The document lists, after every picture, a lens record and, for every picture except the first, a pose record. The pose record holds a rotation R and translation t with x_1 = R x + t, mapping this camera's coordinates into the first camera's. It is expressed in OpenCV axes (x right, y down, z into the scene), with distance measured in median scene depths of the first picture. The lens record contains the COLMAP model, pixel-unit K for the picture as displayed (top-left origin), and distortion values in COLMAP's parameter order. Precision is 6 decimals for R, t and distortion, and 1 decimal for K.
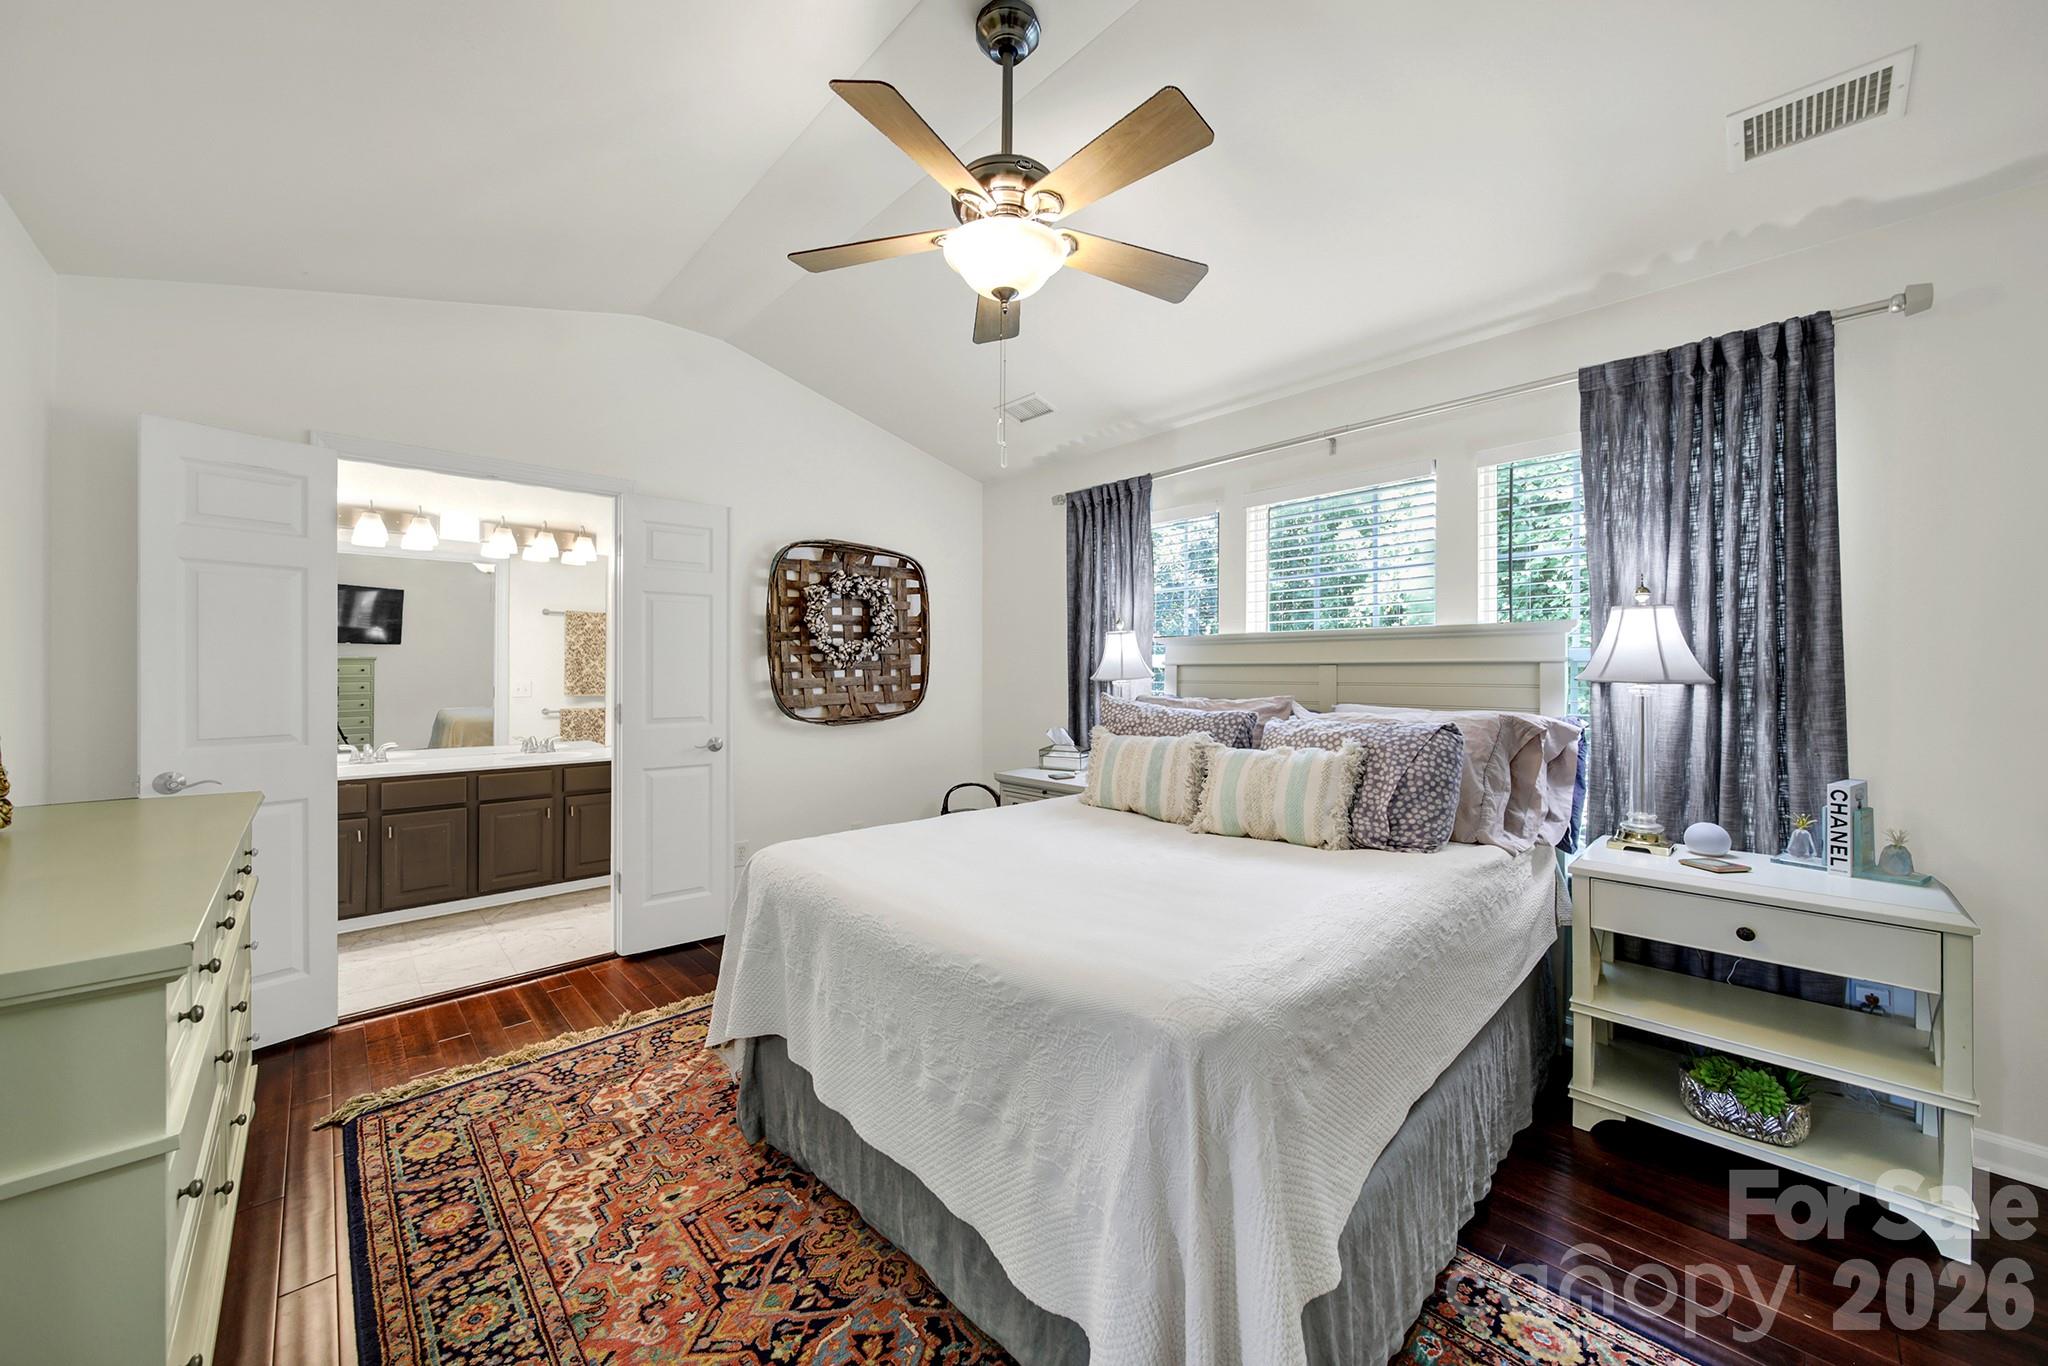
lens RADIAL K [[737.5, 0, 1019.6], [0, 737.5, 672.4], [0, 0, 1]] dist [0.000497, -0.001596]
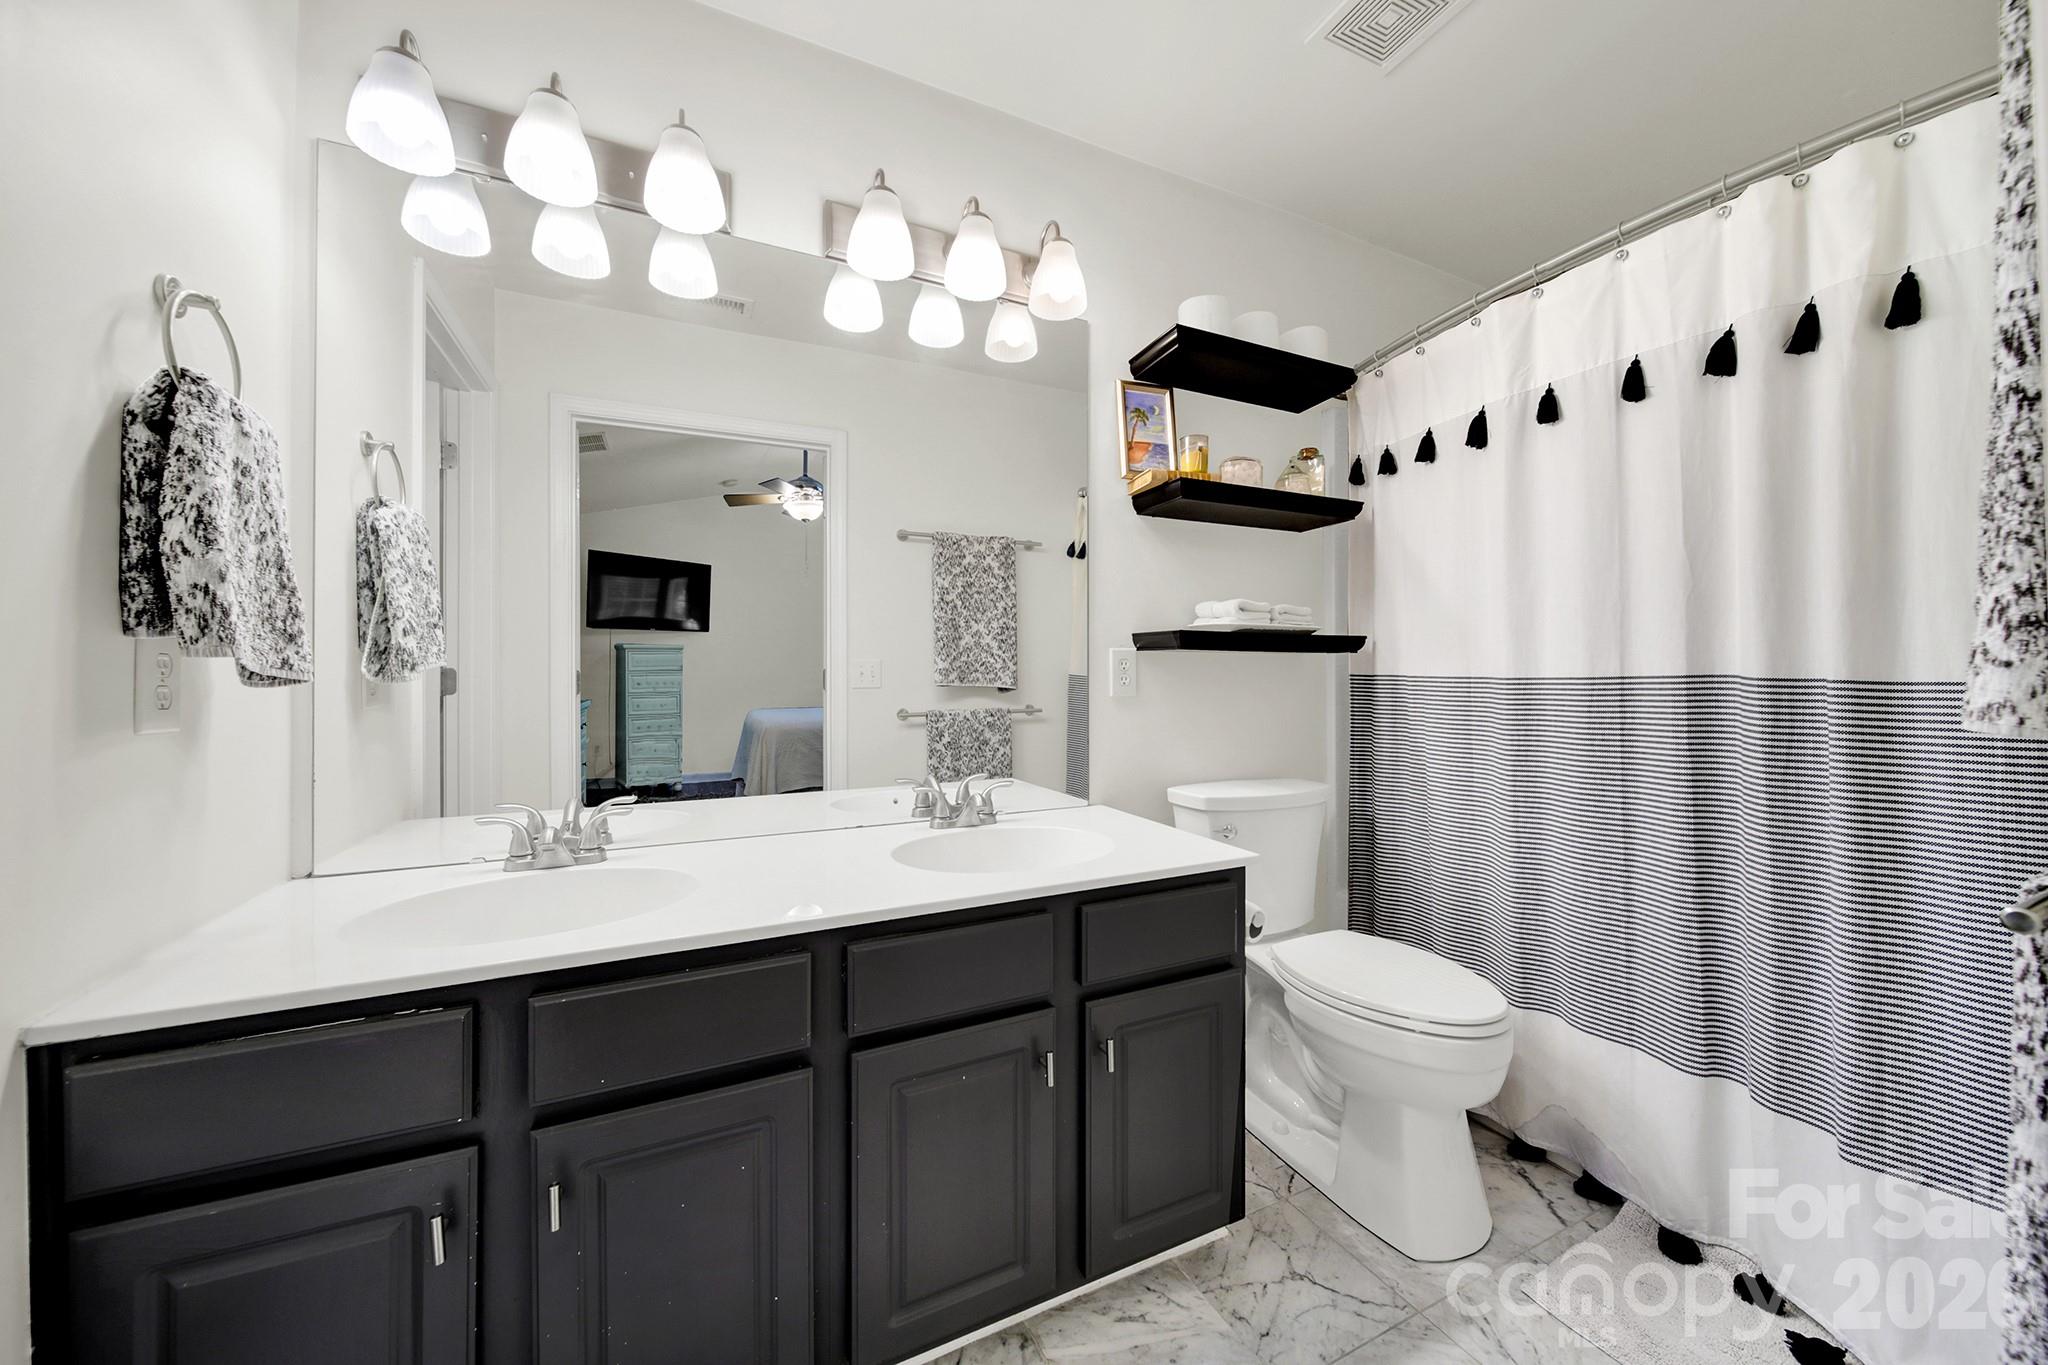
lens RADIAL K [[762.5, 0, 1010.1], [0, 762.5, 682.1], [0, 0, 1]] dist [-0.001444, -0.000317]
pose [[0.941894, -0.007254, -0.335833, -0.556454], [0.009590, 0.999940, 0.005297, 0.038887], [0.335774, -0.008210, 0.941907, 0.723539]]
